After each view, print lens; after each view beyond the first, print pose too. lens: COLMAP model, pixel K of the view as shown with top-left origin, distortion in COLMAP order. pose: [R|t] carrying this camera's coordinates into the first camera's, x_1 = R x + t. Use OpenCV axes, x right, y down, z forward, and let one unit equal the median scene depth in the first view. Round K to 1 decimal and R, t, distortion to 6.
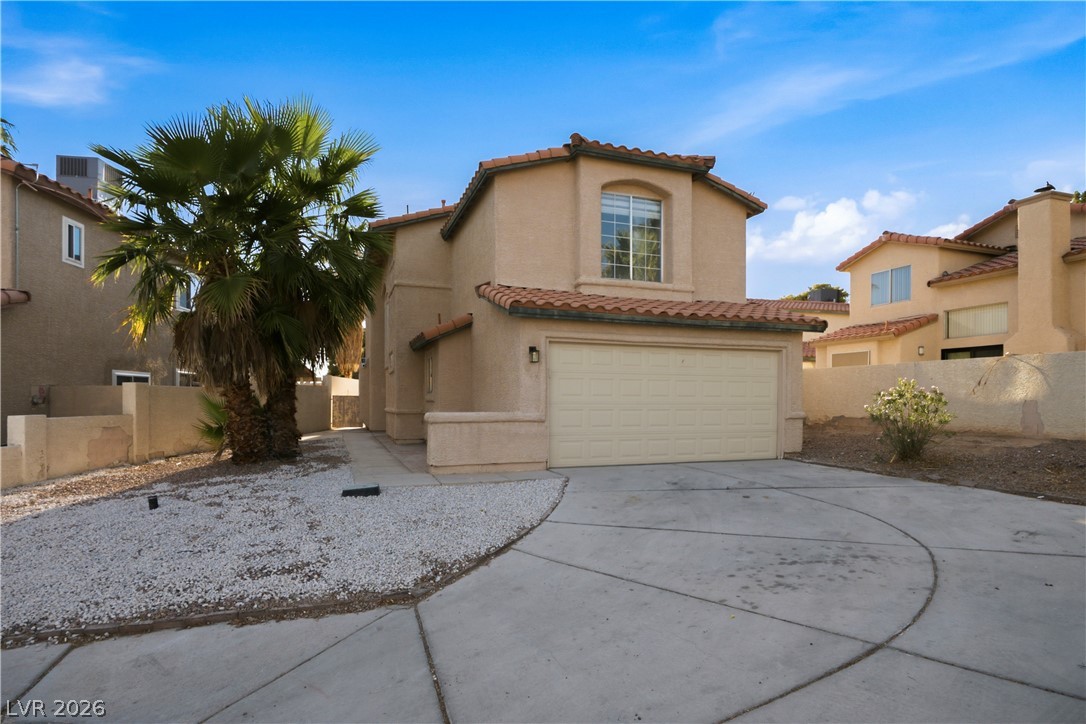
lens RADIAL K [[558.3, 0, 544.3], [0, 558.3, 398.8], [0, 0, 1]] dist [-0.002384, -0.000115]
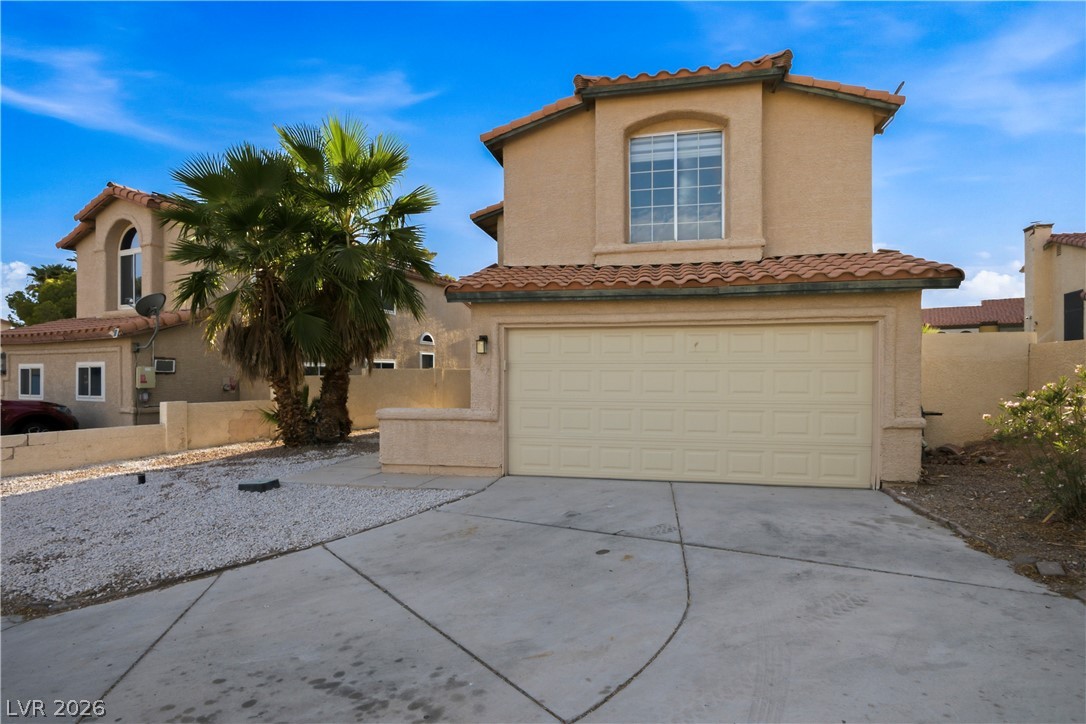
lens RADIAL K [[552.0, 0, 544.3], [0, 552.0, 375.9], [0, 0, 1]] dist [0.000589, 0.000192]
pose [[0.854945, -0.001237, -0.518718, 0.482724], [0.002427, 0.999996, 0.001614, -0.029375], [0.518714, -0.002639, 0.854944, 0.289368]]
